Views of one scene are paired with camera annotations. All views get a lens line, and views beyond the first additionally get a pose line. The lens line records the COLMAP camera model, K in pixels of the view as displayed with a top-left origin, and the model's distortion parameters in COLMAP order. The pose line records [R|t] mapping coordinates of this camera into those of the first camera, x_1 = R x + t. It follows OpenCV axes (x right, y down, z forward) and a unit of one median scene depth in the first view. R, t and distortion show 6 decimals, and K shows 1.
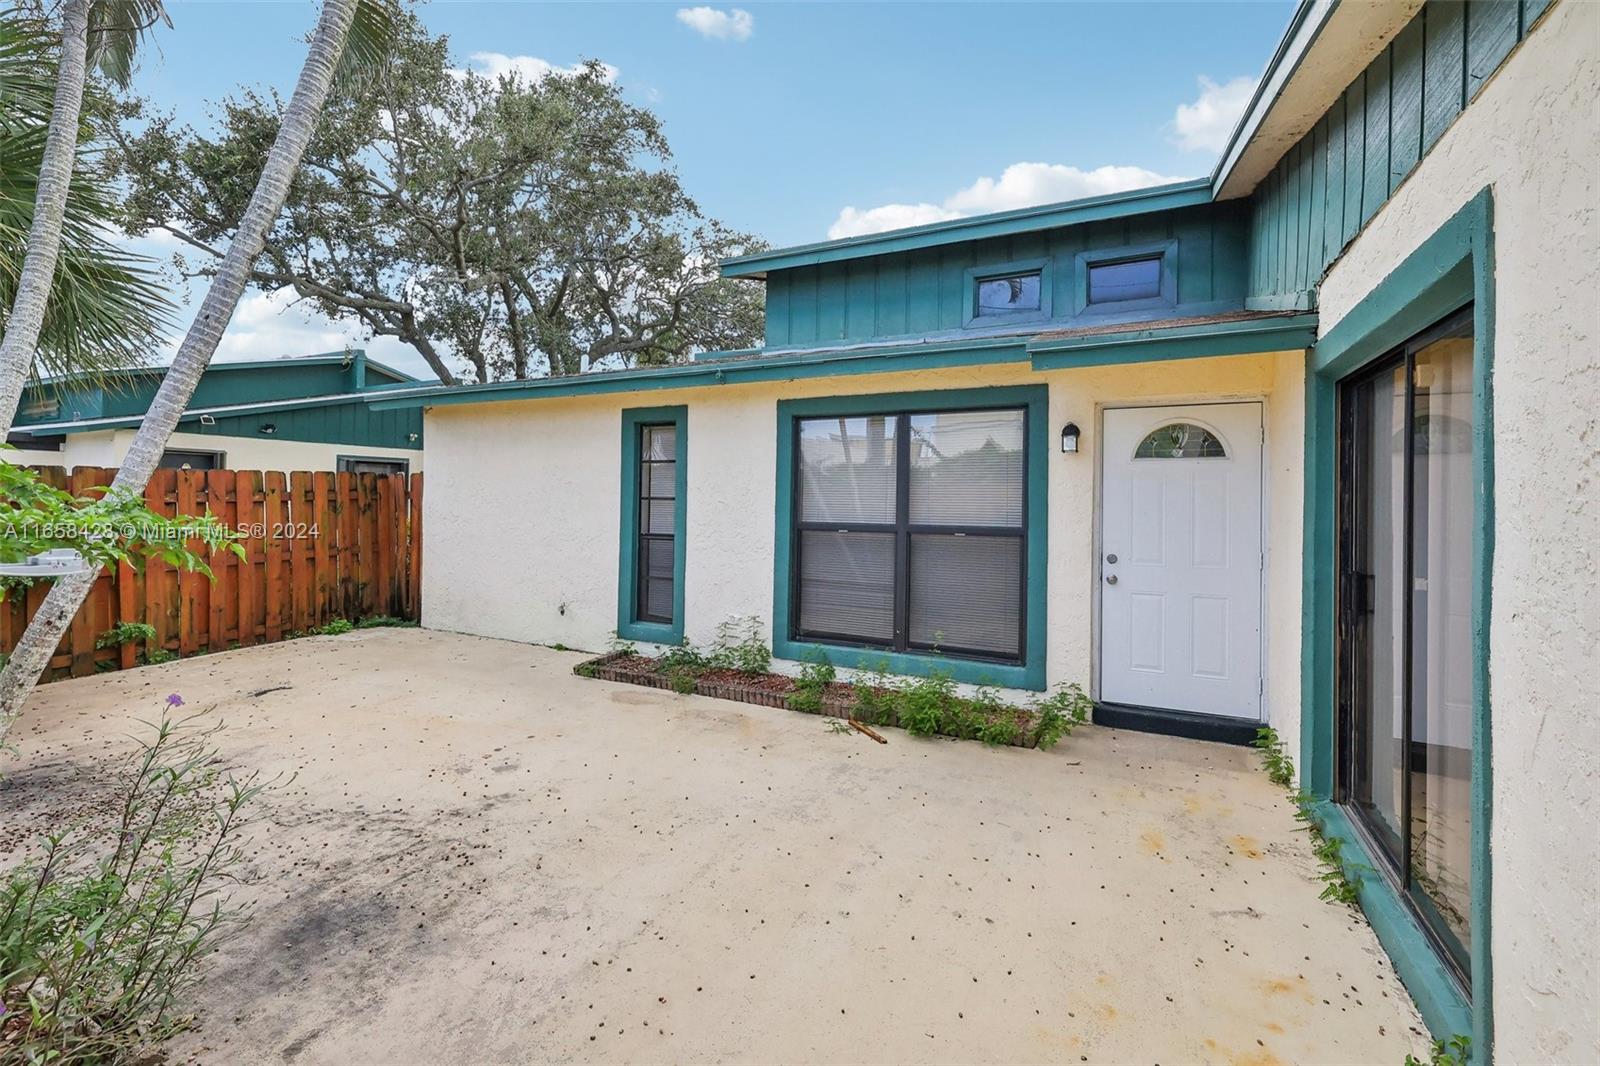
lens RADIAL K [[694.3, 0, 778.0], [0, 694.3, 495.2], [0, 0, 1]] dist [-0.000654, -0.000155]
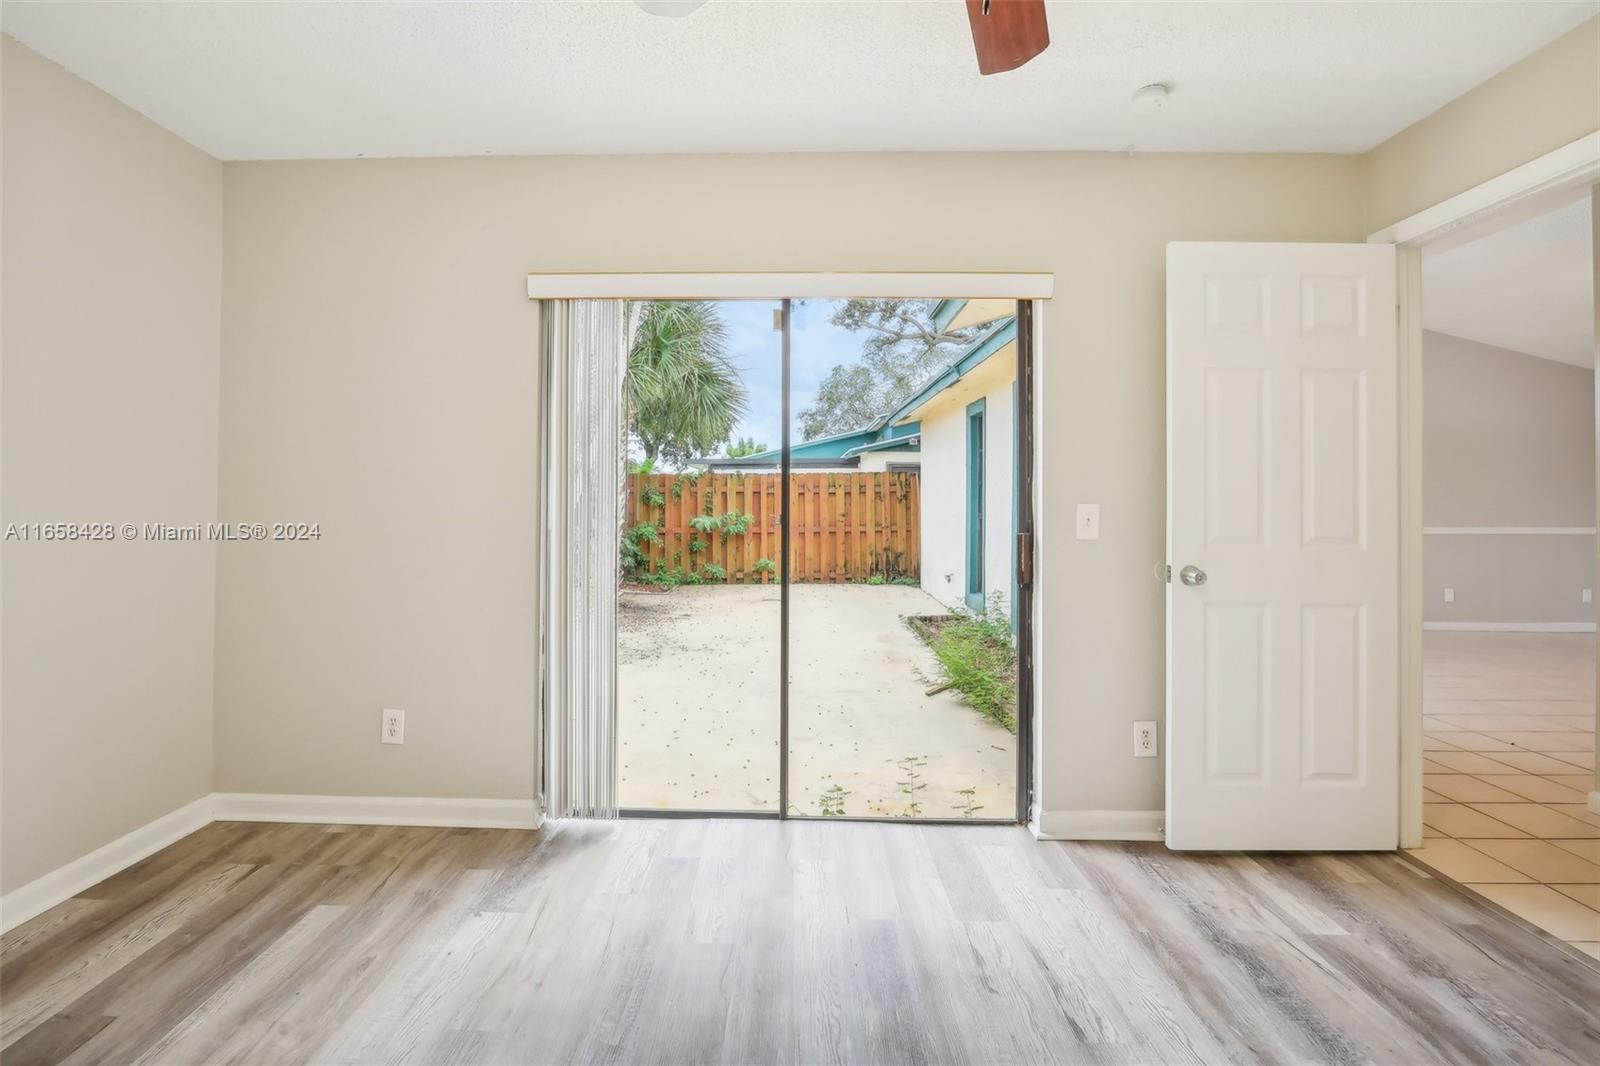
lens RADIAL K [[720.3, 0, 768.2], [0, 720.3, 494.6], [0, 0, 1]] dist [-0.013341, -0.000020]
pose [[0.422854, -0.013160, -0.906102, 0.819026], [-0.000490, 0.999891, -0.014751, 0.046312], [0.906198, 0.006682, 0.422801, 0.228681]]
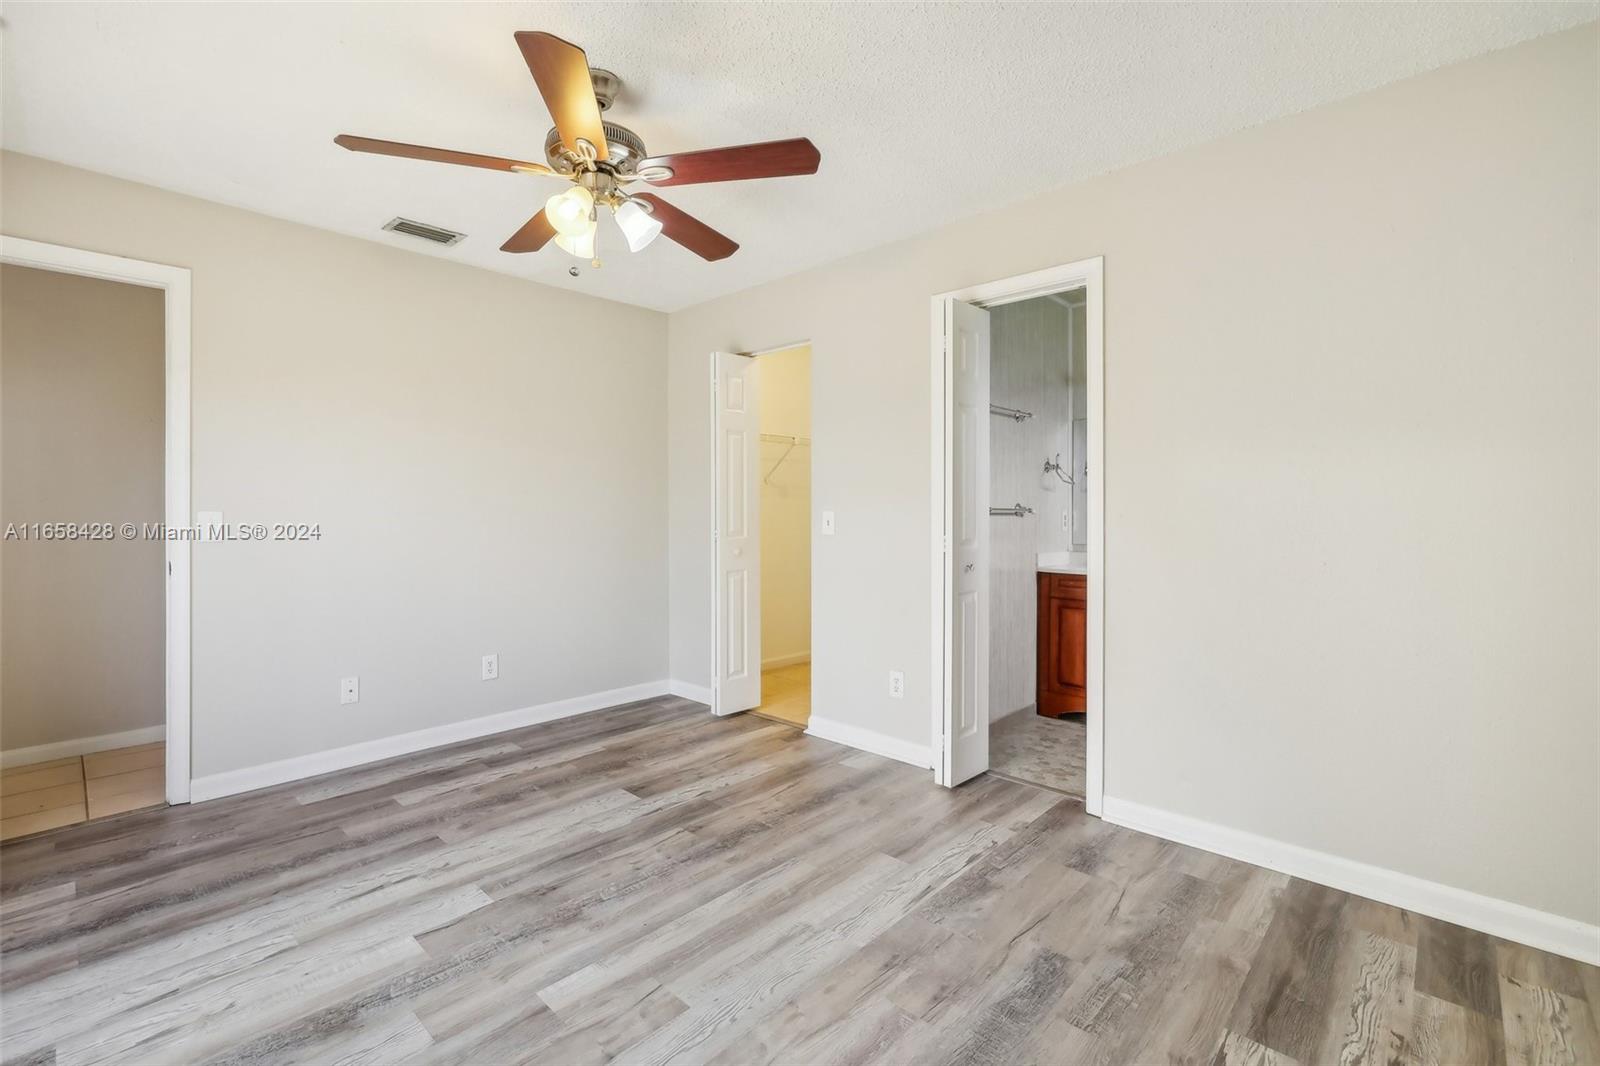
lens RADIAL K [[704.3, 0, 778.5], [0, 704.3, 509.1], [0, 0, 1]] dist [-0.003611, -0.000440]
pose [[0.296254, -0.010229, 0.955054, 0.374924], [0.001041, 0.999946, 0.010387, 0.042430], [-0.955109, -0.002083, 0.296248, 0.140780]]
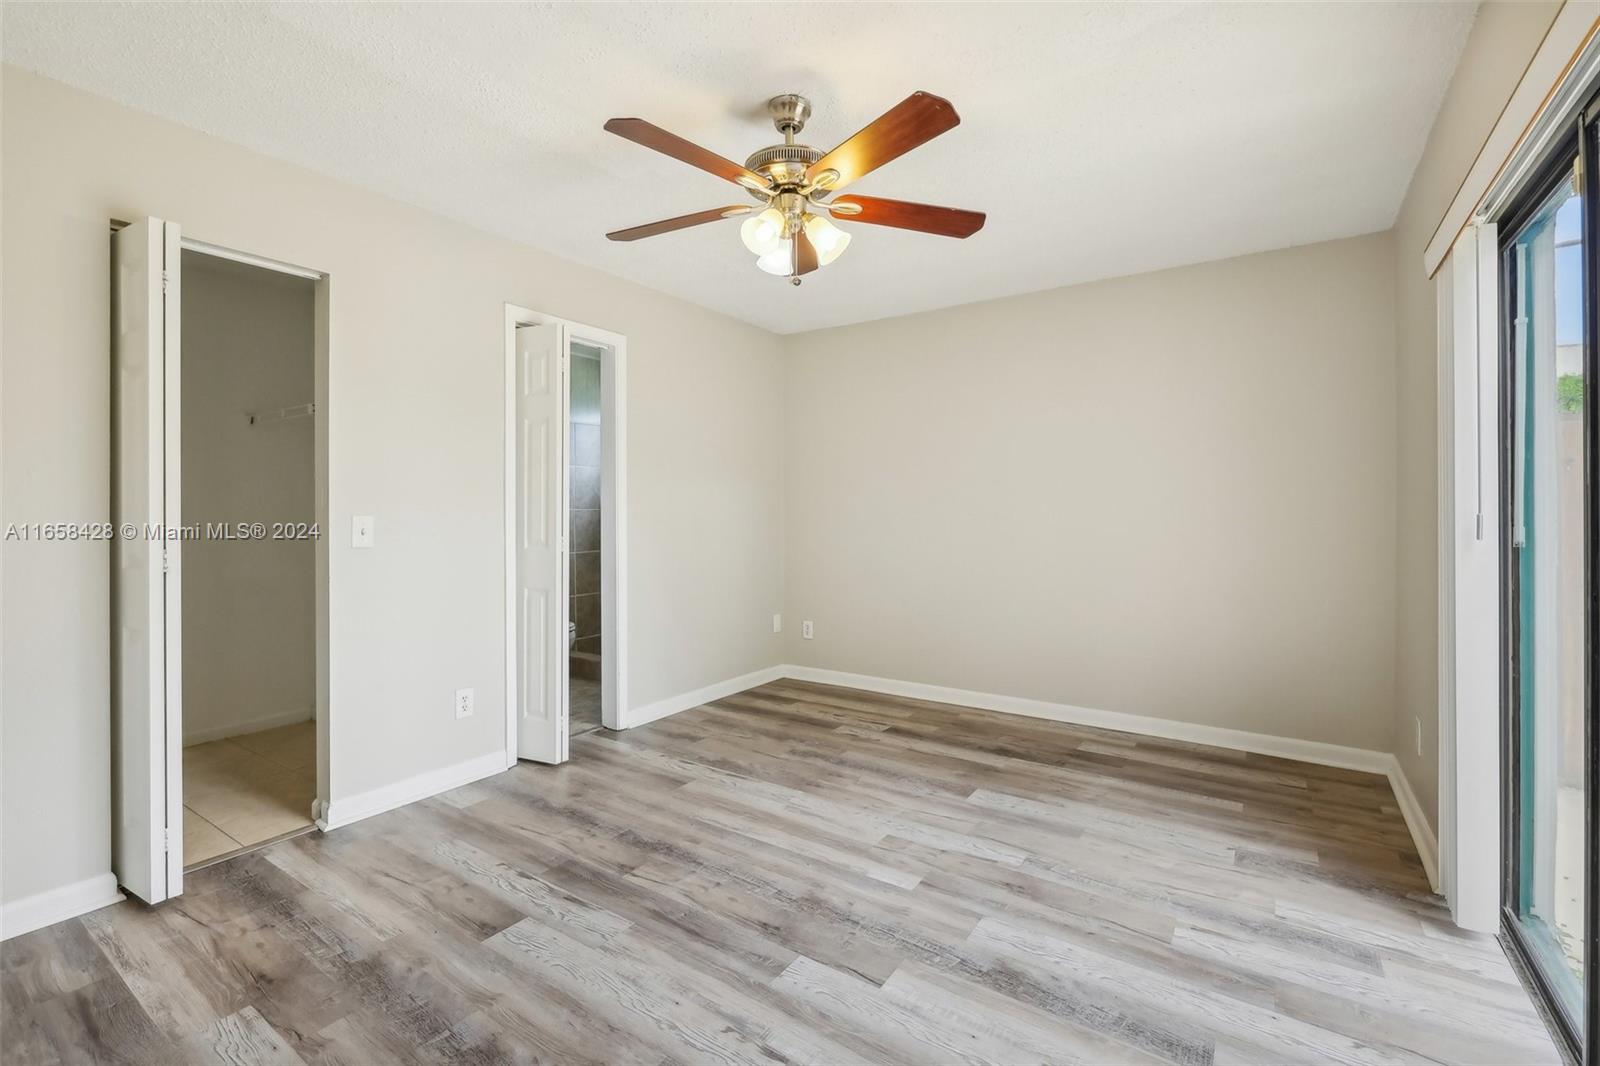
lens RADIAL K [[705.9, 0, 786.1], [0, 705.9, 517.7], [0, 0, 1]] dist [-0.003076, -0.000231]
pose [[-0.990913, -0.008928, 0.134205, 0.644341], [-0.008287, 0.999951, 0.005336, 0.048508], [-0.134246, 0.004175, -0.990939, 0.711432]]
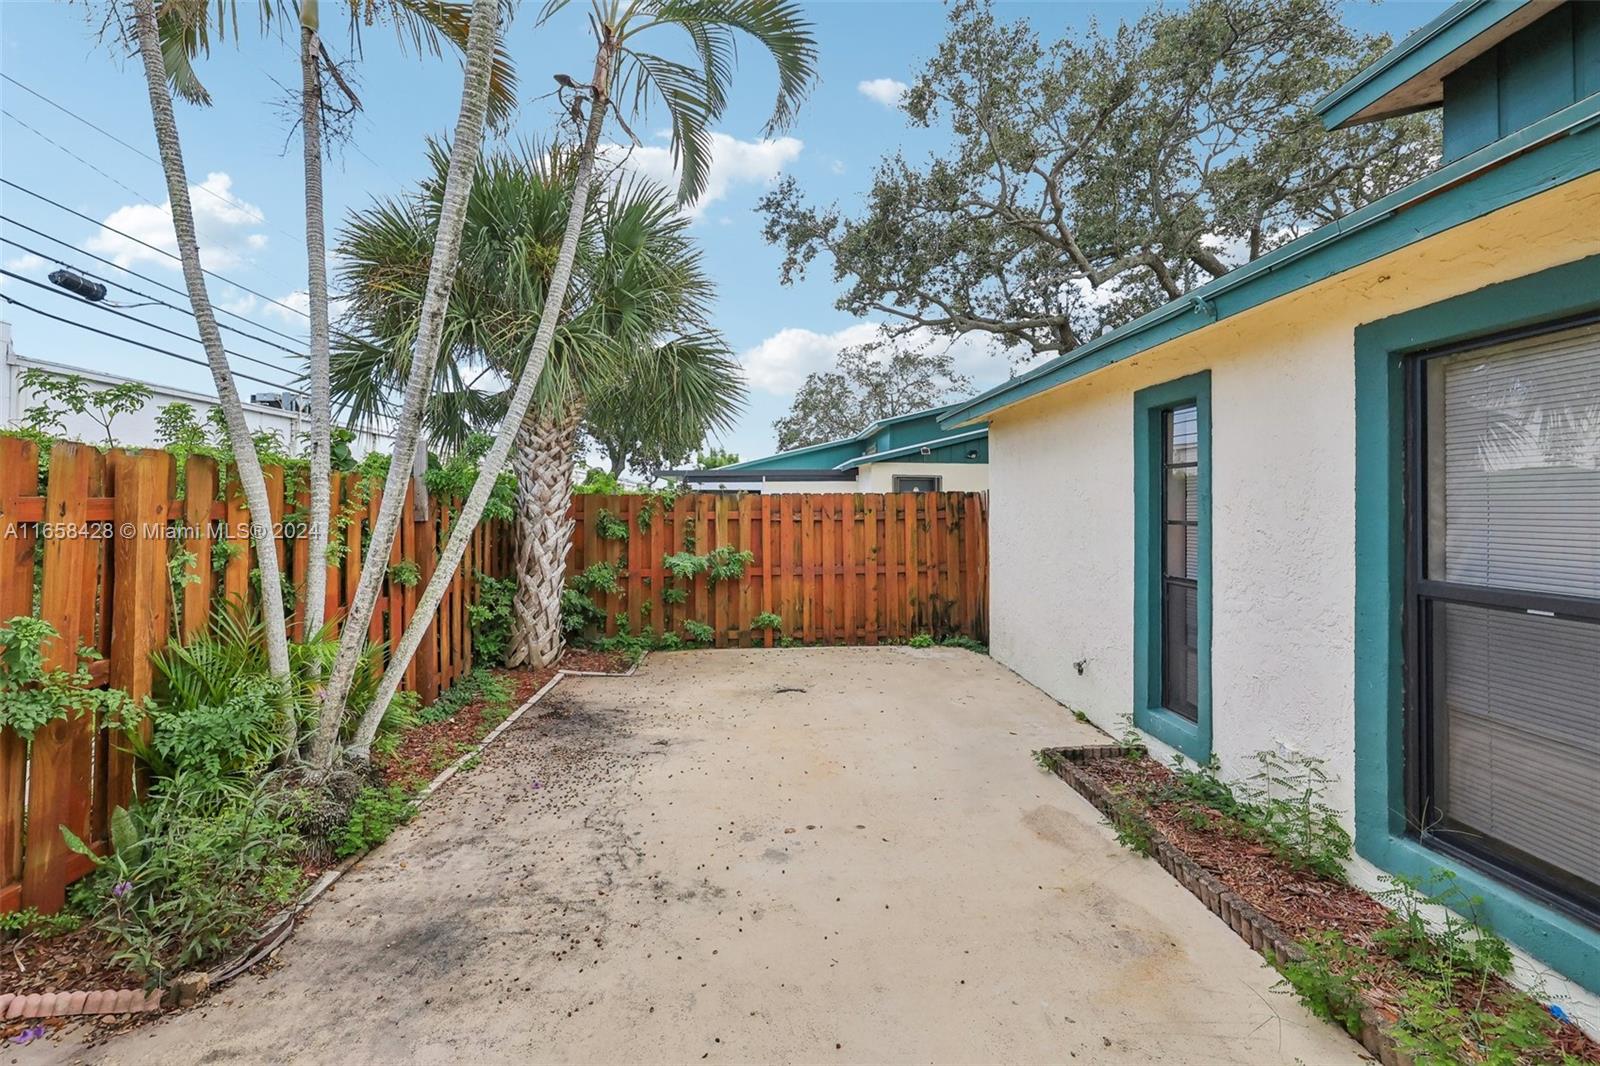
lens RADIAL K [[686.1, 0, 789.6], [0, 686.1, 491.8], [0, 0, 1]] dist [0.003401, 0.000420]
pose [[0.494292, -0.025364, -0.868926, 0.225208], [0.002086, 0.999606, -0.027992, -0.007437], [0.869293, 0.012024, 0.494150, 0.420352]]
